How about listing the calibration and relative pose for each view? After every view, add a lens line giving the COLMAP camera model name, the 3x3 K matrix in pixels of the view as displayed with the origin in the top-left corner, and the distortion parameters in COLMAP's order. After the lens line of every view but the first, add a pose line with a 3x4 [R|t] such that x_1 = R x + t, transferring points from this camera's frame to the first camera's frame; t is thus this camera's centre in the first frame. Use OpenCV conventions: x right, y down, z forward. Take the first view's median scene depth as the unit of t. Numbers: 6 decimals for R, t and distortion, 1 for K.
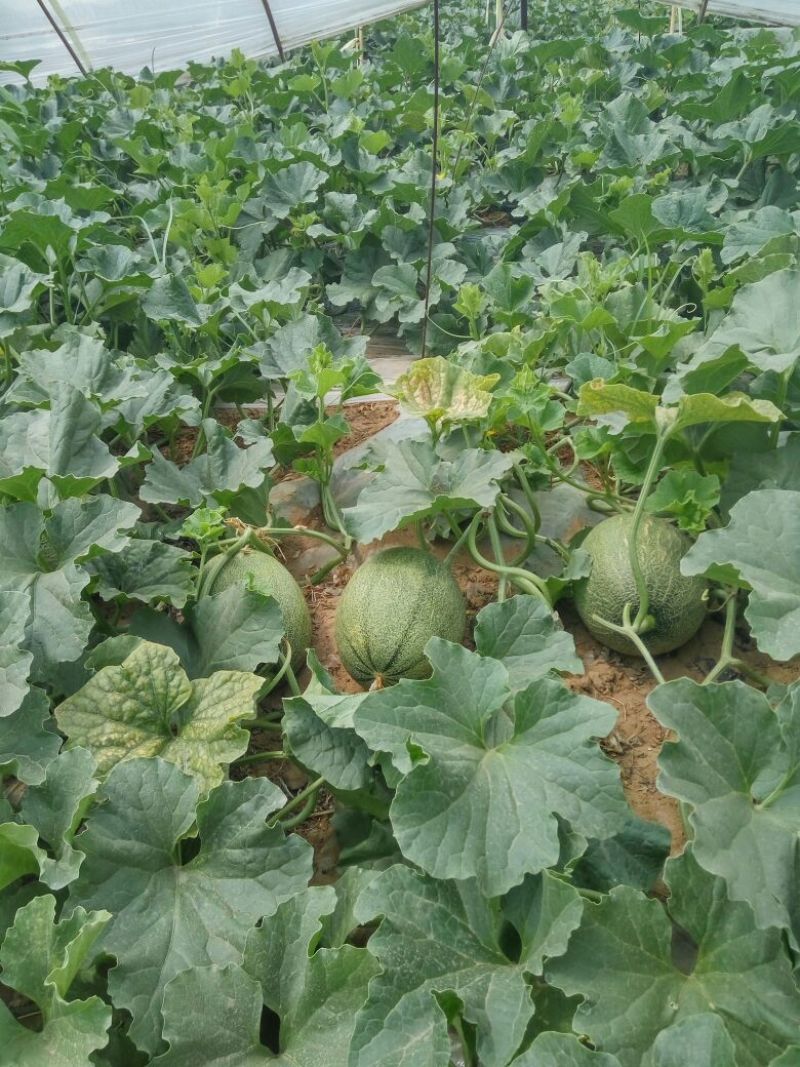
lens RADIAL K [[894.7, 0, 415.9], [0, 894.7, 532.8], [0, 0, 1]] dist [0.089012, -0.159284]
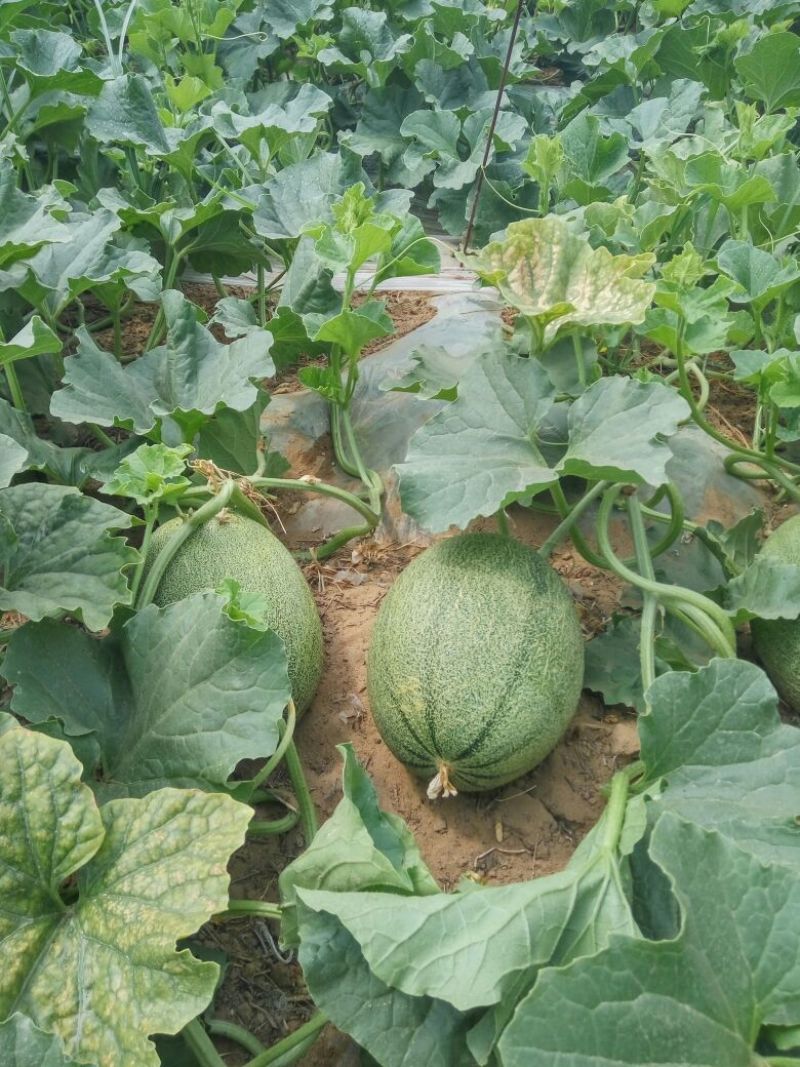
lens RADIAL K [[894.7, 0, 415.9], [0, 894.7, 532.8], [0, 0, 1]] dist [0.089012, -0.159284]
pose [[0.996322, 0.073244, 0.044475, -0.069702], [-0.077487, 0.991693, 0.102671, -0.033754], [-0.036586, -0.105739, 0.993721, 0.320132]]
